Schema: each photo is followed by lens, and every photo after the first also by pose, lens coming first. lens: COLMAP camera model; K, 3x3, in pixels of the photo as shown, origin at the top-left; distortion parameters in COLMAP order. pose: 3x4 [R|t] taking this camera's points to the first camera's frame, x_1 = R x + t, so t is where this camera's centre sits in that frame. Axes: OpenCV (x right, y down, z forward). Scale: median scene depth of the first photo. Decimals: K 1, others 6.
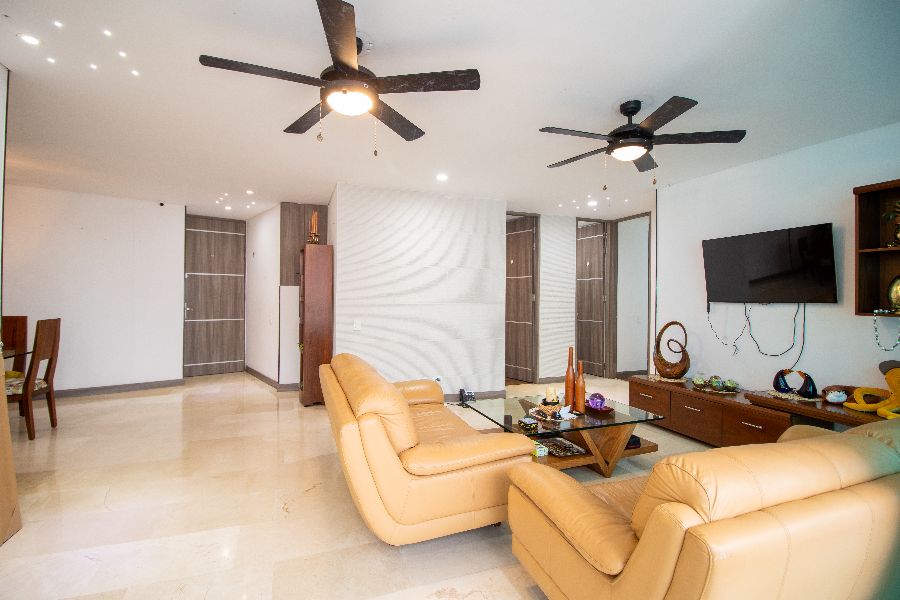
lens RADIAL K [[415.2, 0, 447.1], [0, 415.2, 294.9], [0, 0, 1]] dist [0.000927, -0.013293]
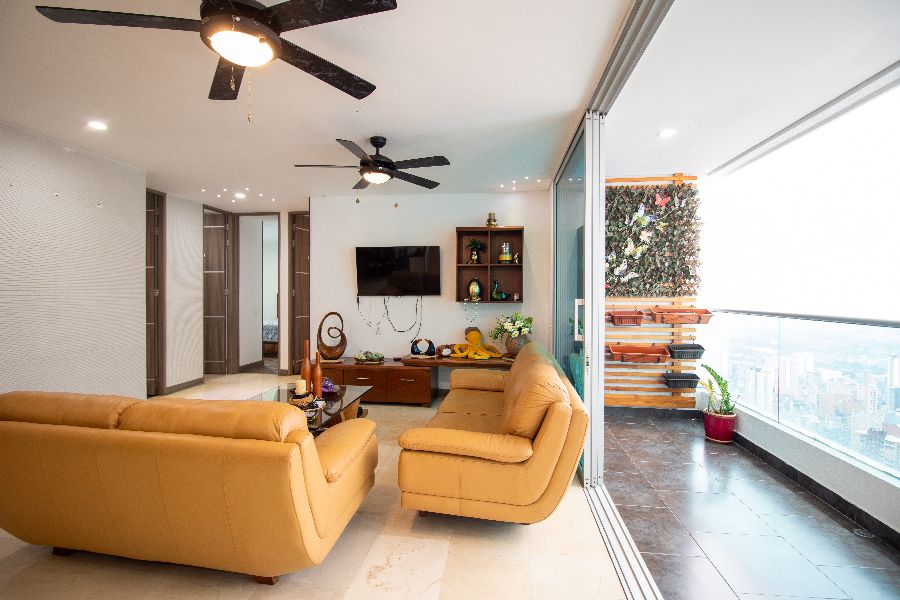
lens RADIAL K [[415.2, 0, 447.1], [0, 415.2, 294.9], [0, 0, 1]] dist [0.000927, -0.013293]
pose [[0.475480, -0.014498, 0.879607, -0.429571], [-0.002779, 0.999834, 0.017982, -0.009576], [-0.879722, -0.010994, 0.475361, 0.167683]]
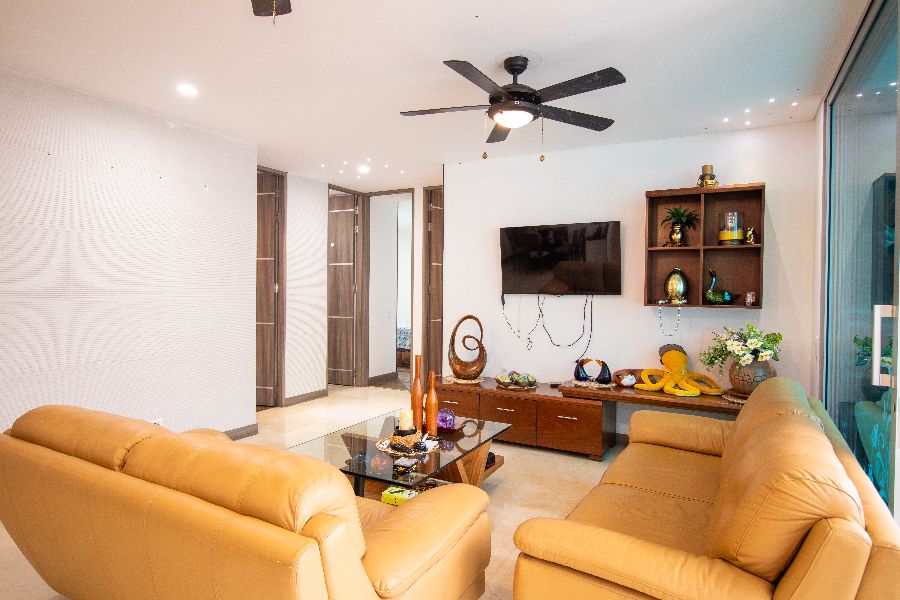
lens RADIAL K [[519.6, 0, 448.1], [0, 519.6, 295.3], [0, 0, 1]] dist [-0.000321, -0.002883]
pose [[0.760672, -0.010226, 0.649056, -0.264456], [-0.006536, 0.999705, 0.023410, -0.006954], [-0.649104, -0.022050, 0.760380, 0.214561]]
